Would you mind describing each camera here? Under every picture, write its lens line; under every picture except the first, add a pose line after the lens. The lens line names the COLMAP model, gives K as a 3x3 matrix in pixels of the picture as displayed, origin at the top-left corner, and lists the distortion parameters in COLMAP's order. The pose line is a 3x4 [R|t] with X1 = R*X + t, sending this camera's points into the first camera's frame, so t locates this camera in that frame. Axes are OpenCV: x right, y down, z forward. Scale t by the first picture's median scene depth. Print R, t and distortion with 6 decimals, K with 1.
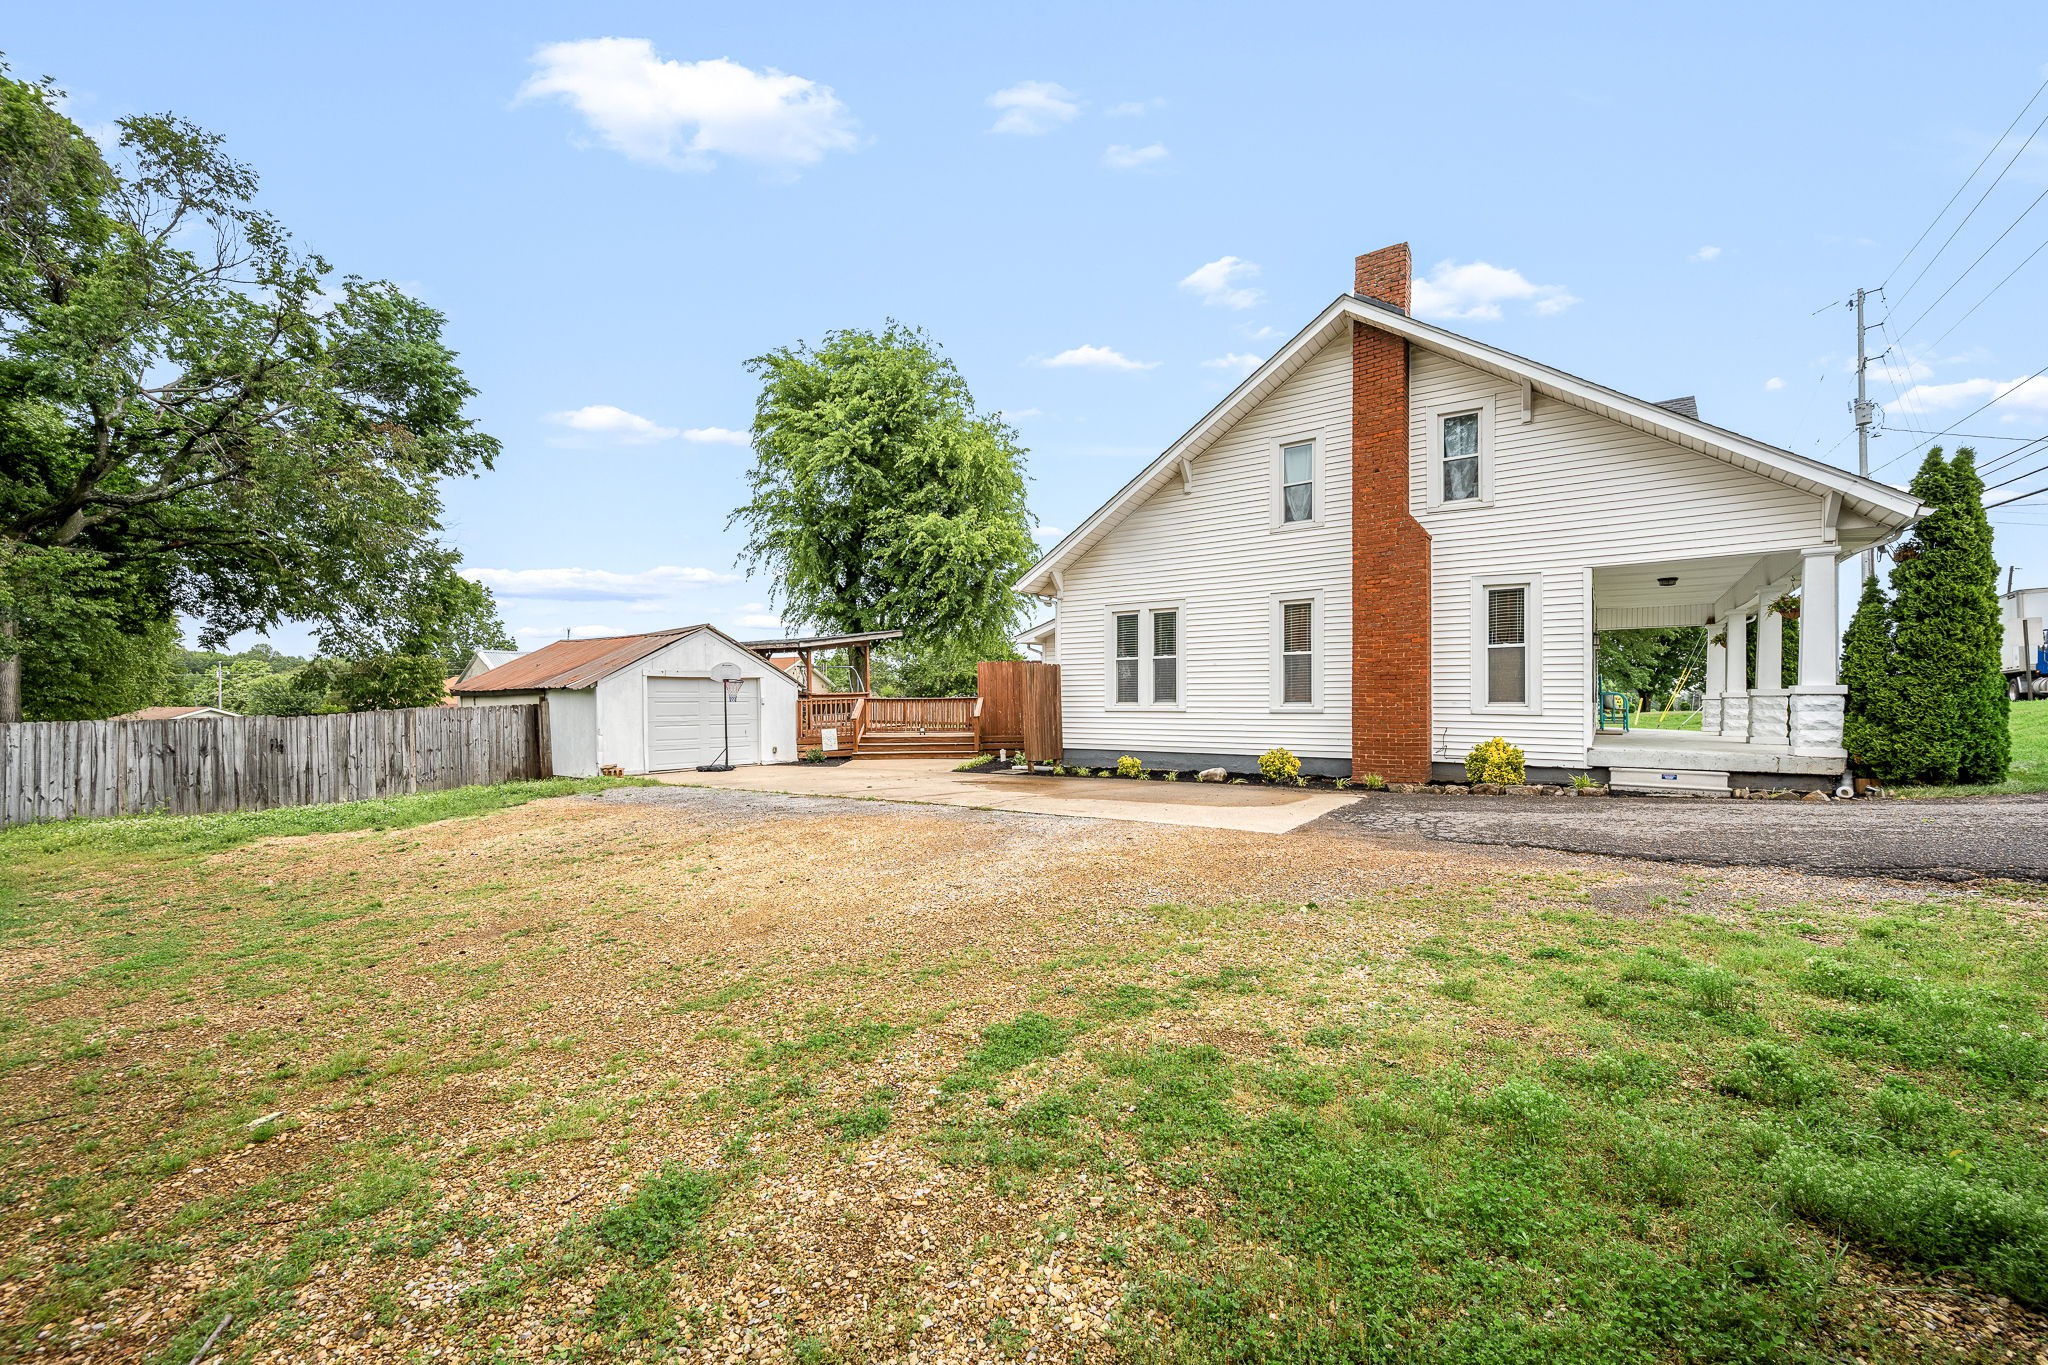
lens RADIAL K [[824.6, 0, 1023.8], [0, 824.6, 710.7], [0, 0, 1]] dist [-0.001249, -0.000029]
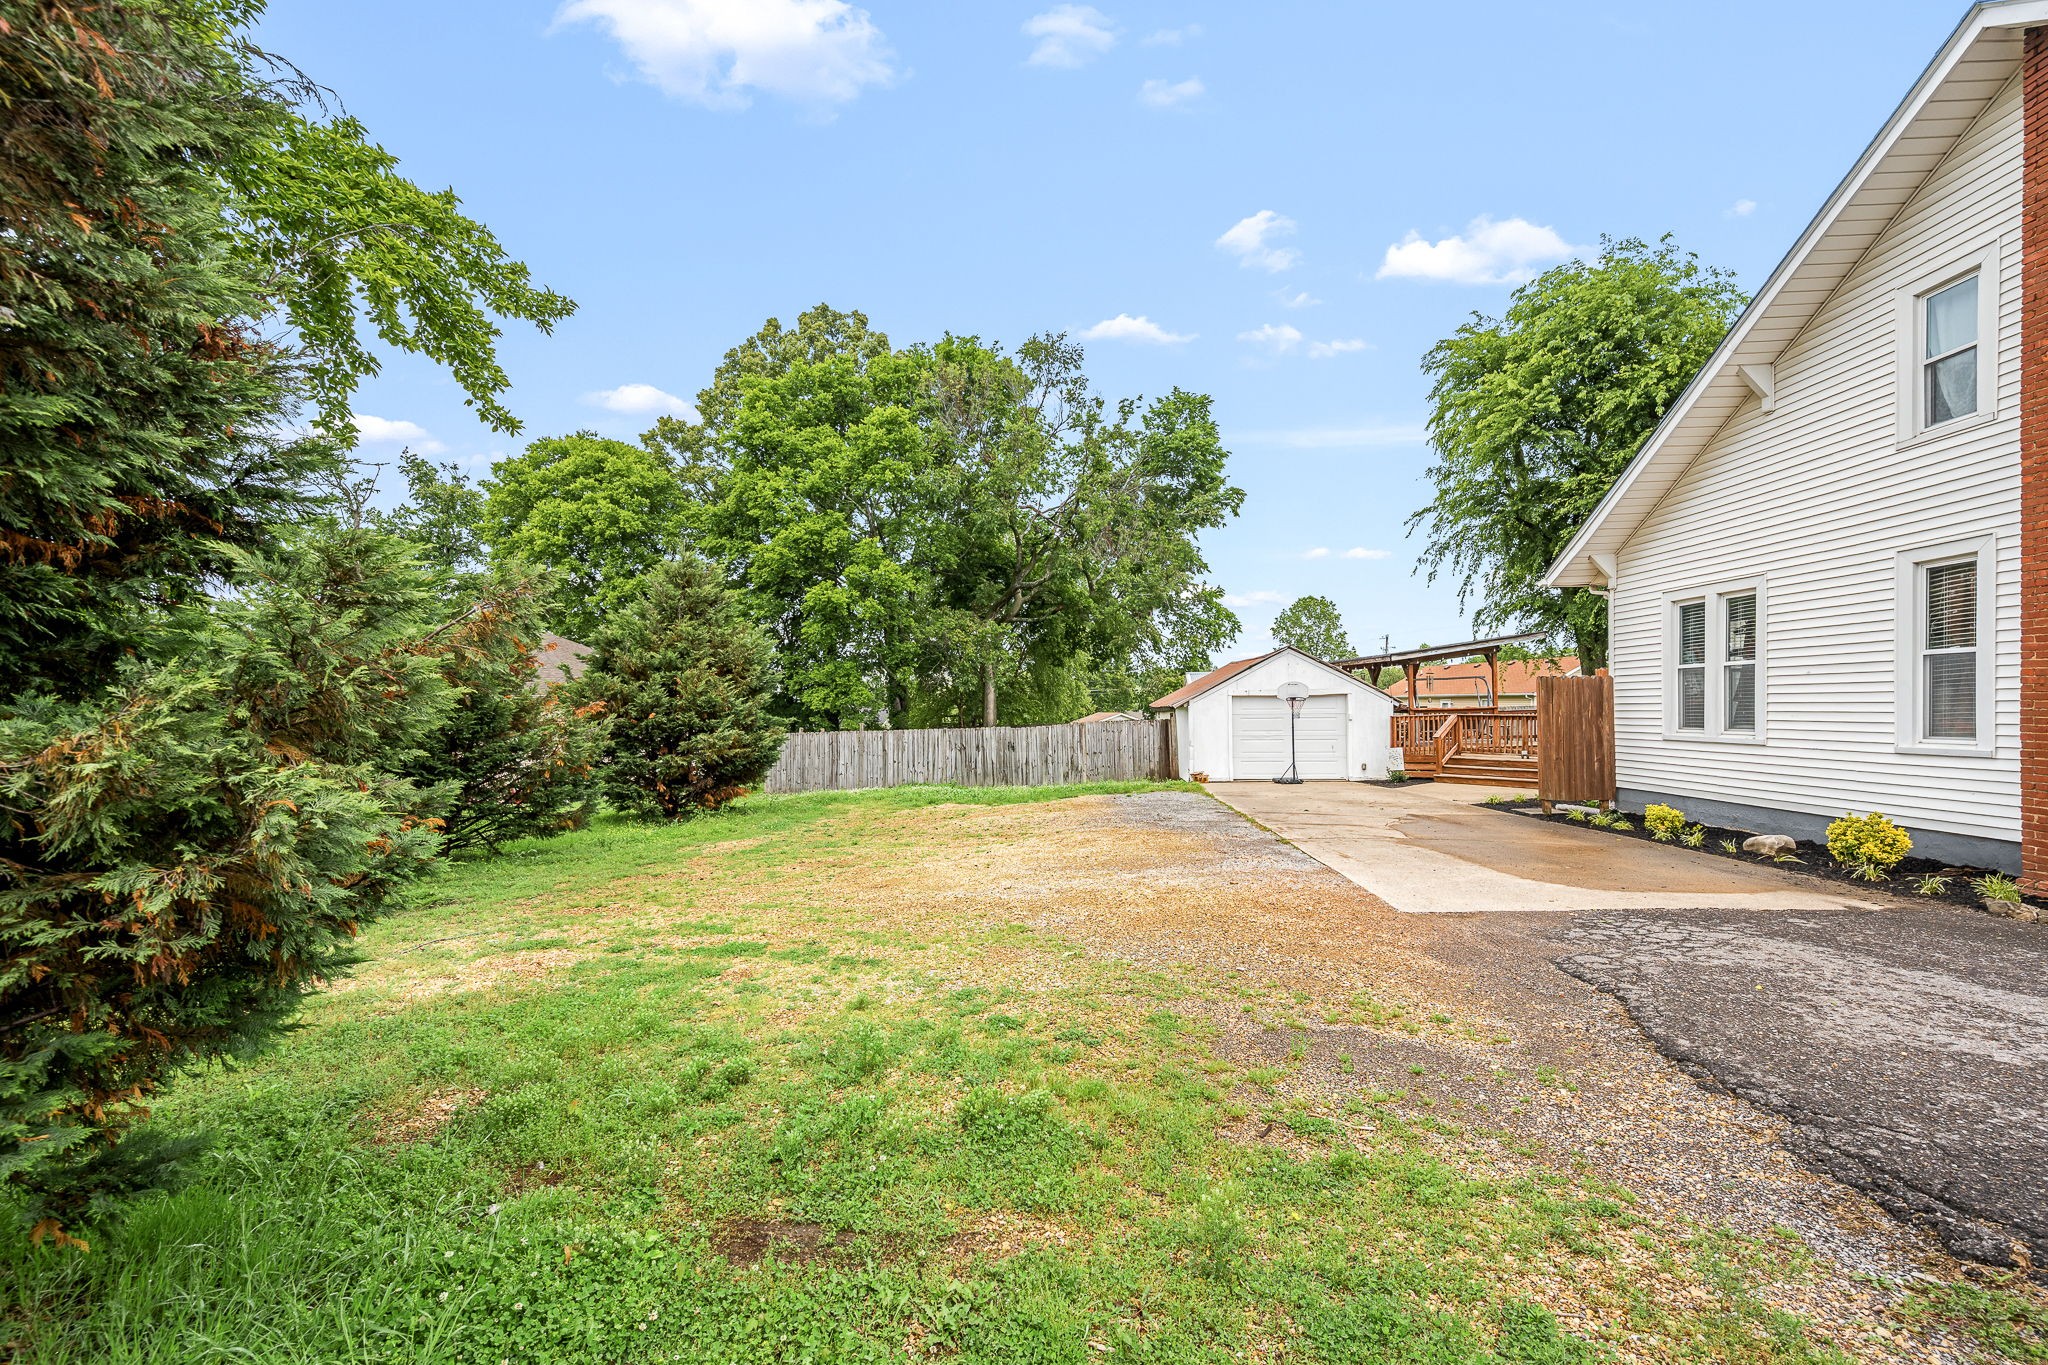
lens RADIAL K [[849.0, 0, 1012.6], [0, 849.0, 715.2], [0, 0, 1]] dist [0.000086, 0.000046]
pose [[0.550427, 0.005829, -0.834863, 0.501158], [-0.003073, 0.999983, 0.004956, -0.028048], [0.834878, -0.000162, 0.550436, 0.144561]]
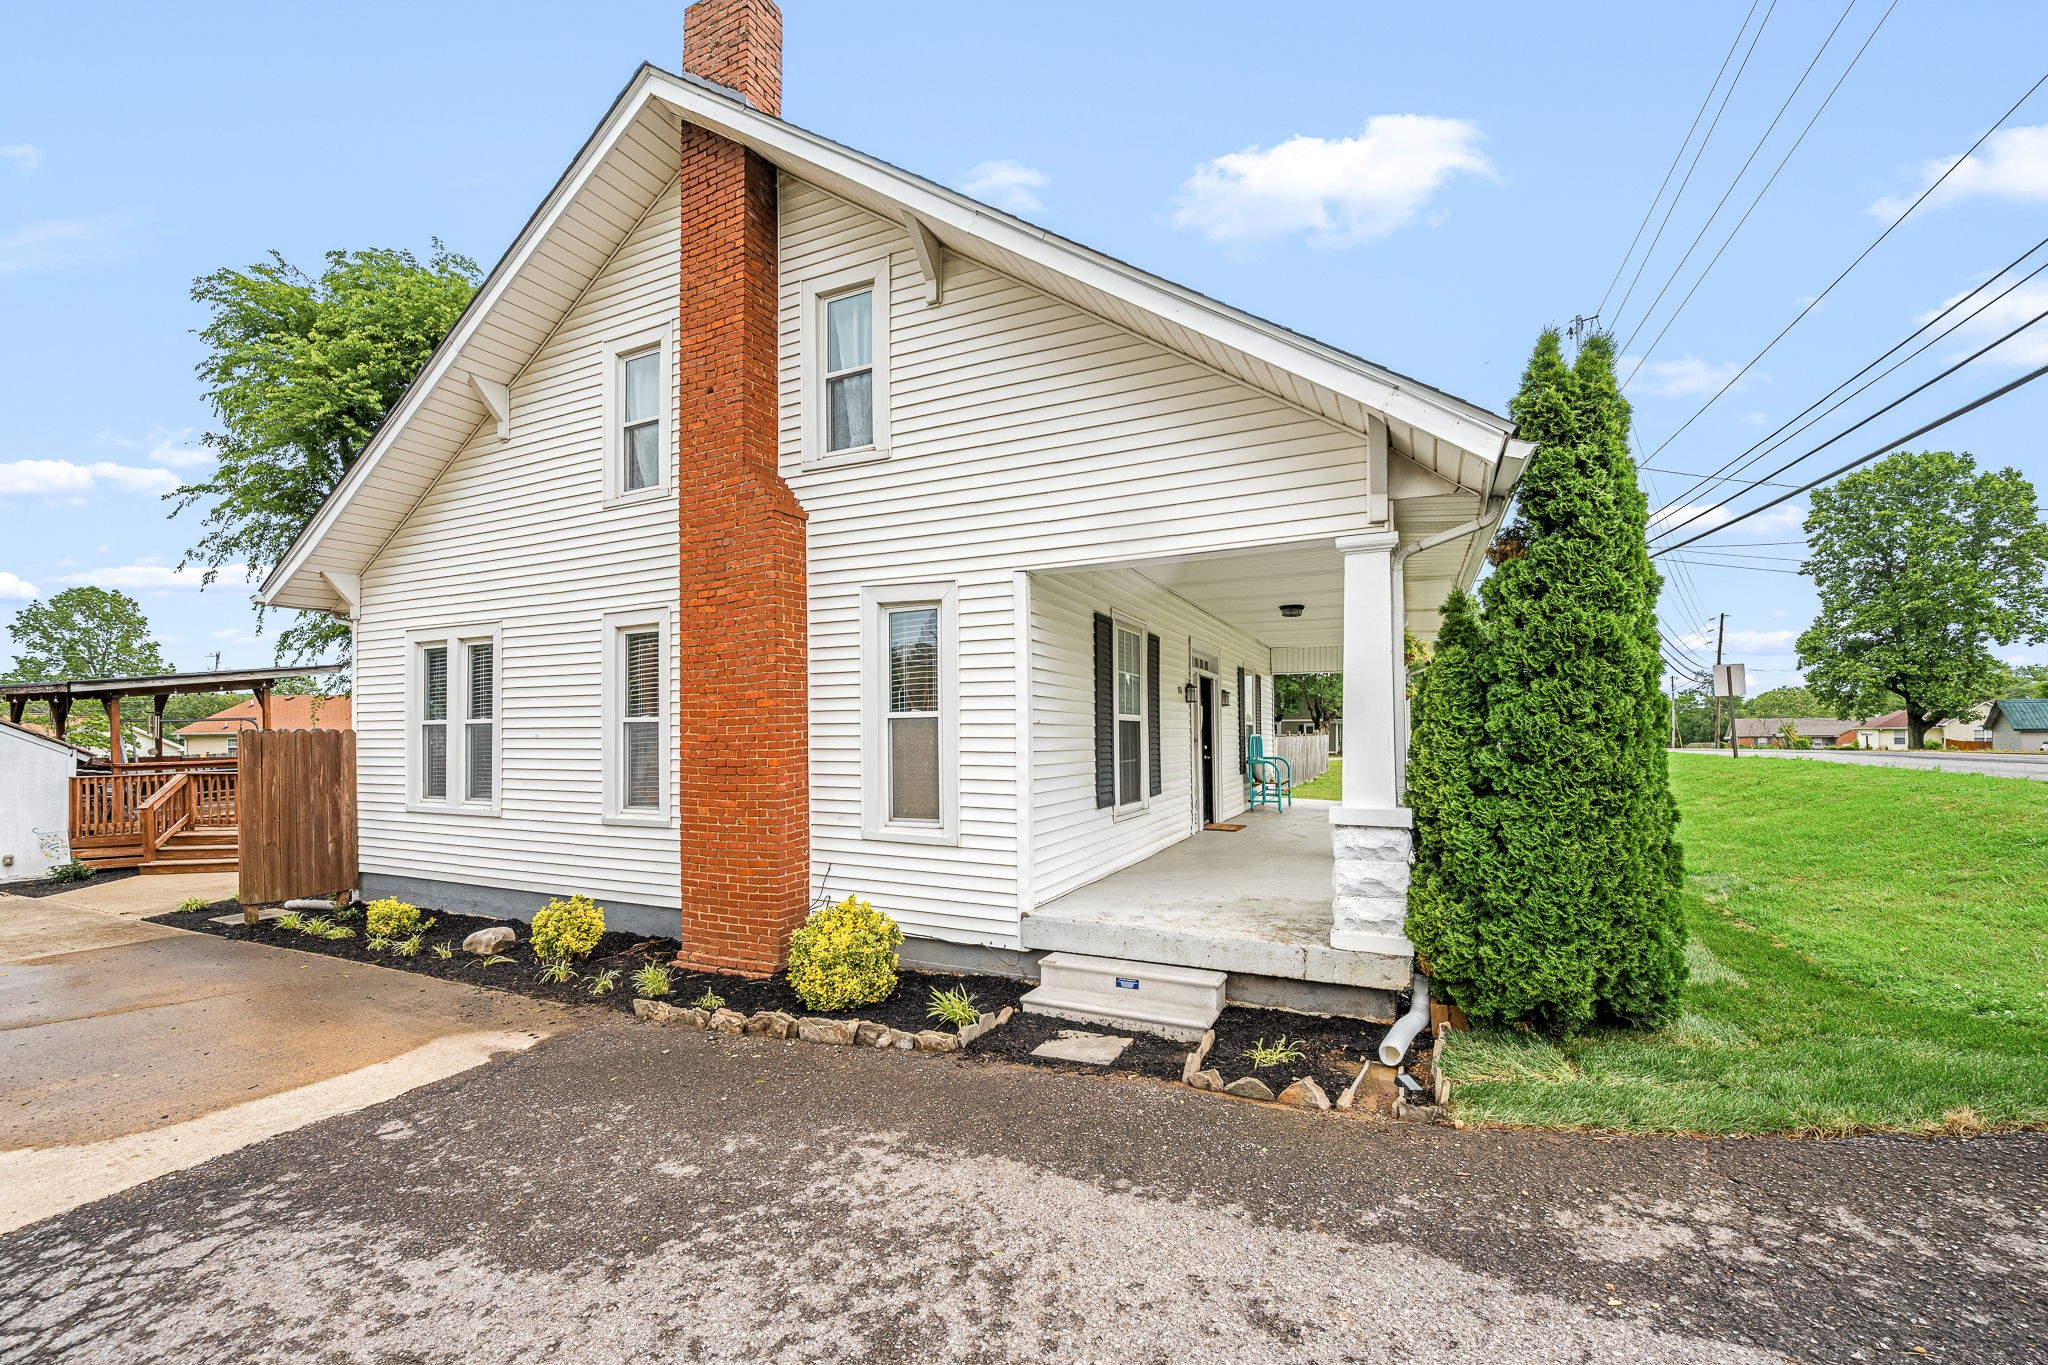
lens RADIAL K [[832.7, 0, 1026.0], [0, 832.7, 724.8], [0, 0, 1]] dist [-0.001667, -0.000085]
pose [[0.984750, -0.002089, 0.173964, 0.530072], [0.005704, 0.999778, -0.020281, -0.057189], [-0.173883, 0.020964, 0.984543, 0.422691]]
